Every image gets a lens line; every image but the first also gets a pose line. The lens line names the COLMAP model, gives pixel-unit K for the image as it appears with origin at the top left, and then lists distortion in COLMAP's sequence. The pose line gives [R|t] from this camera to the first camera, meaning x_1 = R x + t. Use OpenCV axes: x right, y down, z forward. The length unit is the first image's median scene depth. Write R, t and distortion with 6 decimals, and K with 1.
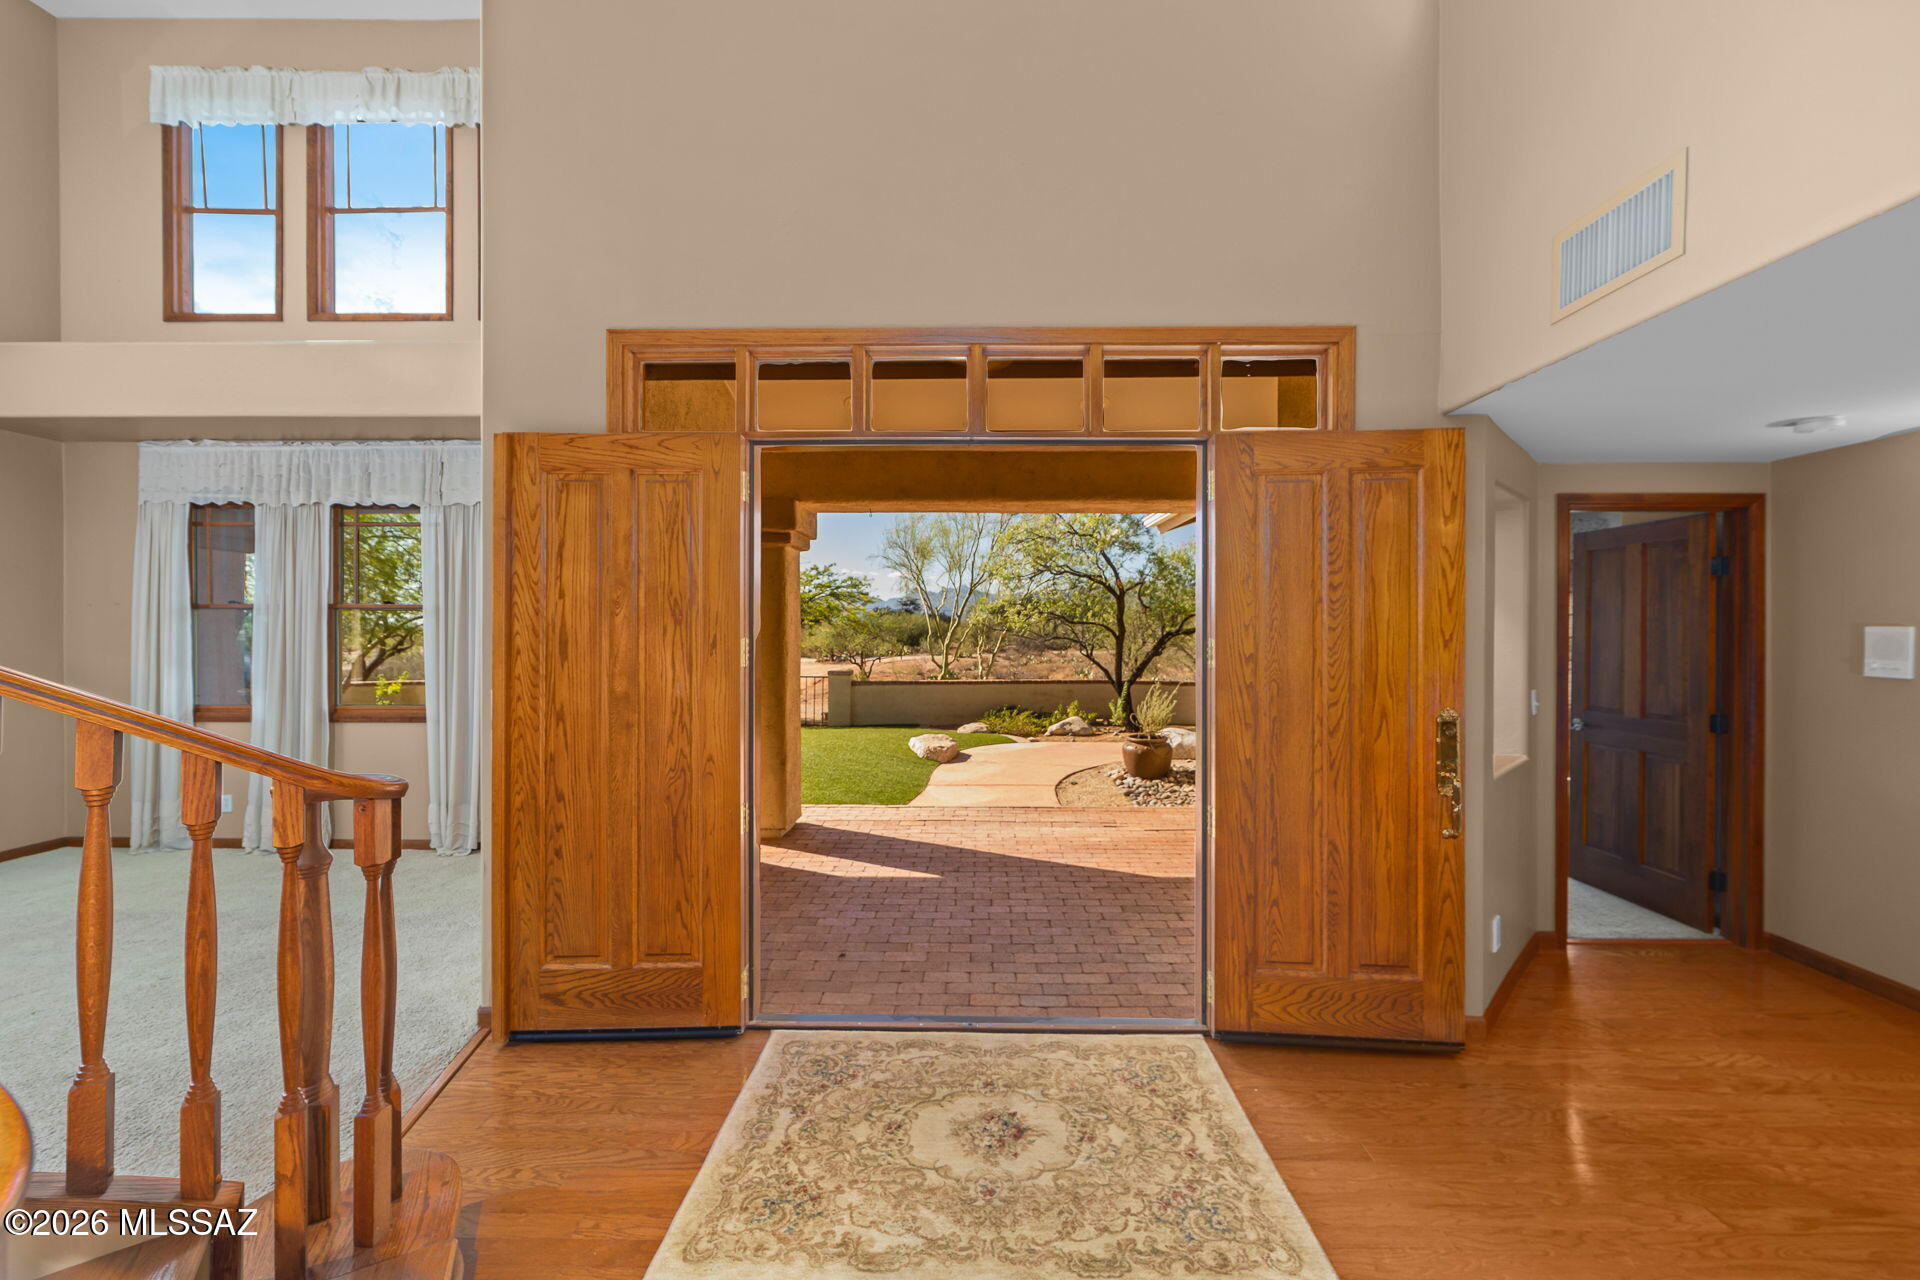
lens RADIAL K [[740.7, 0, 964.7], [0, 740.7, 638.2], [0, 0, 1]] dist [0.001238, 0.000772]
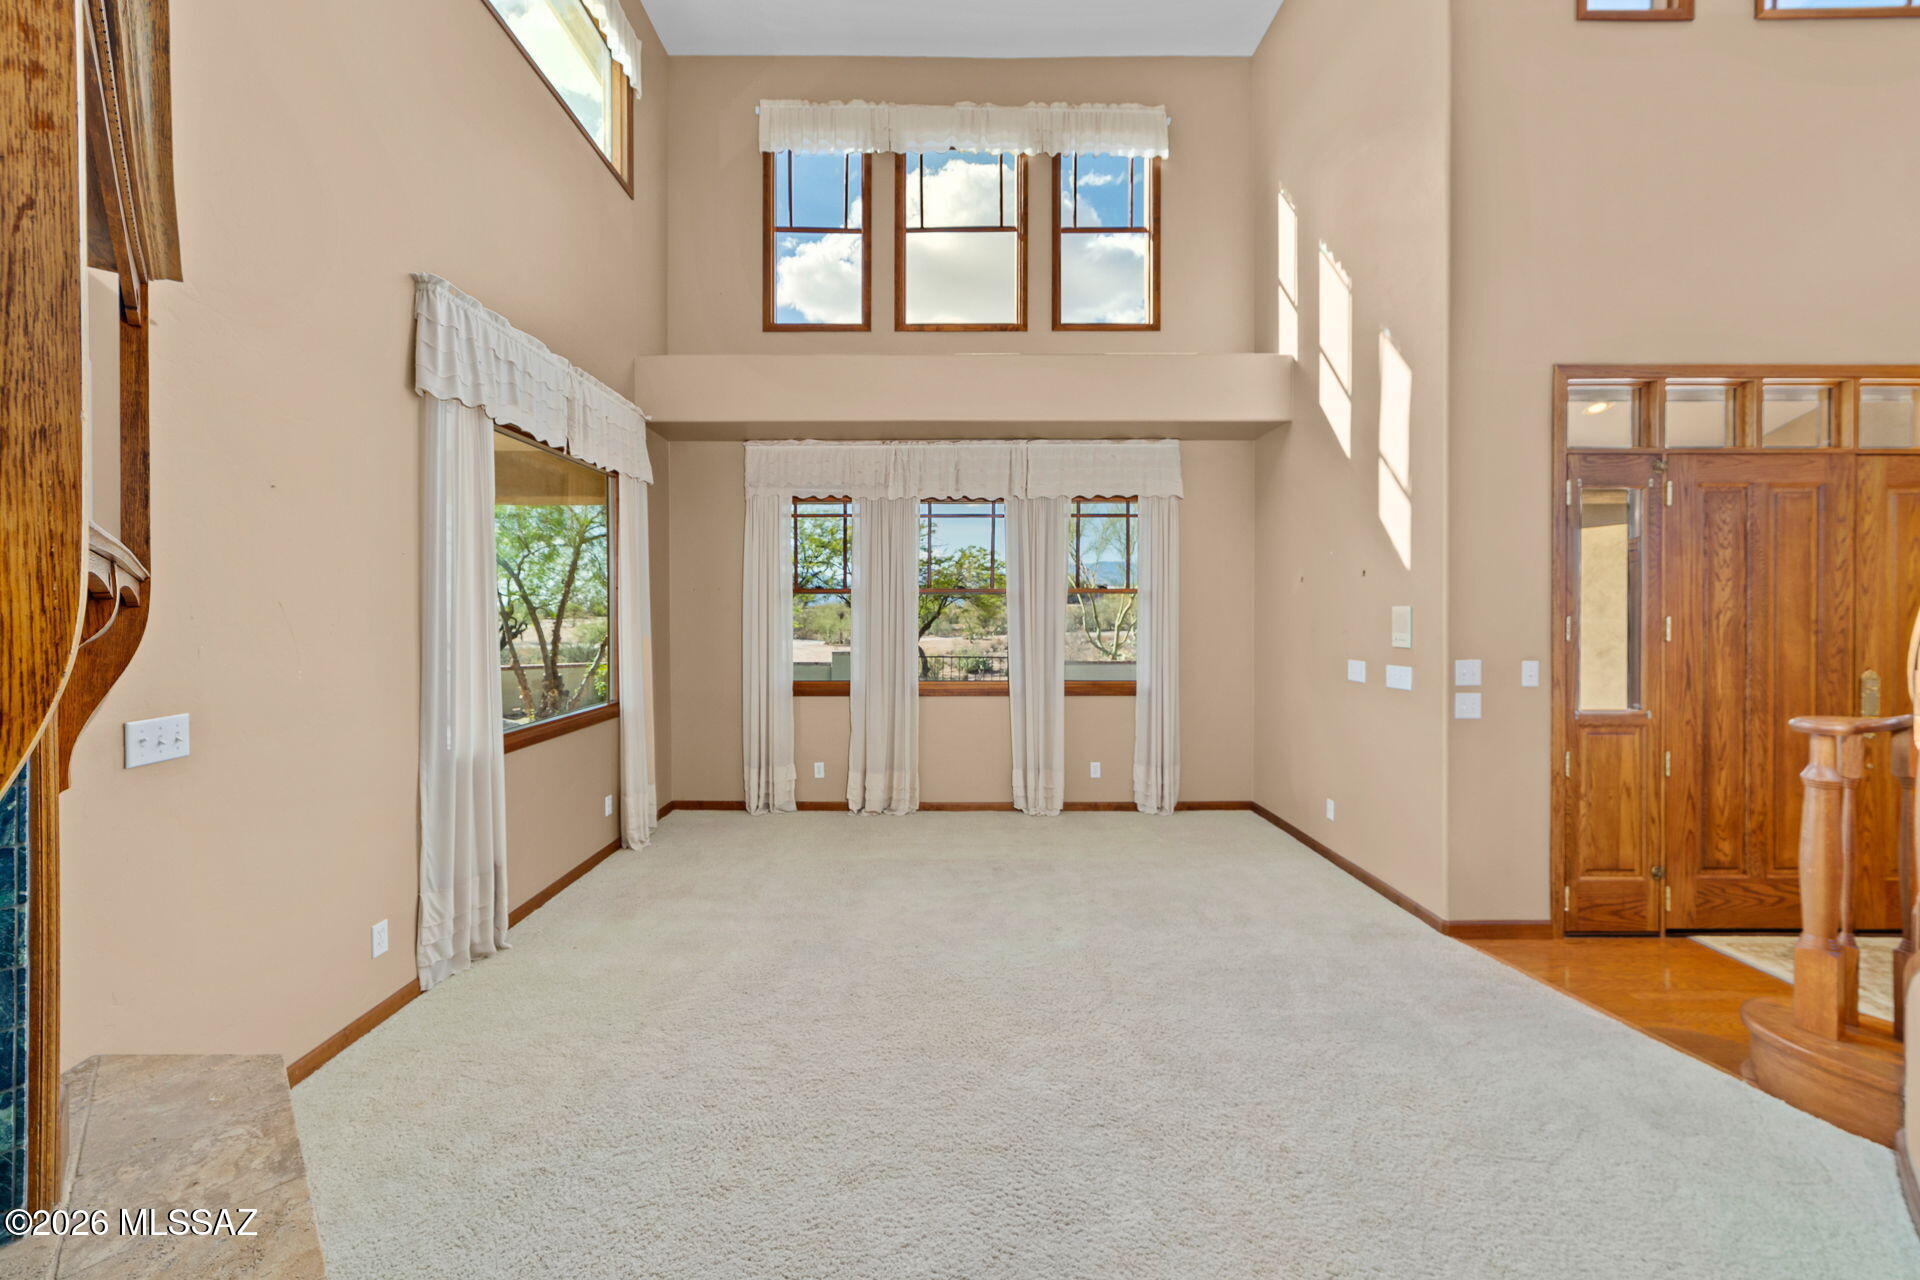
lens RADIAL K [[740.7, 0, 953.8], [0, 740.7, 636.8], [0, 0, 1]] dist [0.001238, 0.000772]
pose [[0.999906, -0.000635, 0.013709, -0.825141], [0.000672, 0.999996, -0.002648, 0.029178], [-0.013707, 0.002657, 0.999903, -0.097721]]
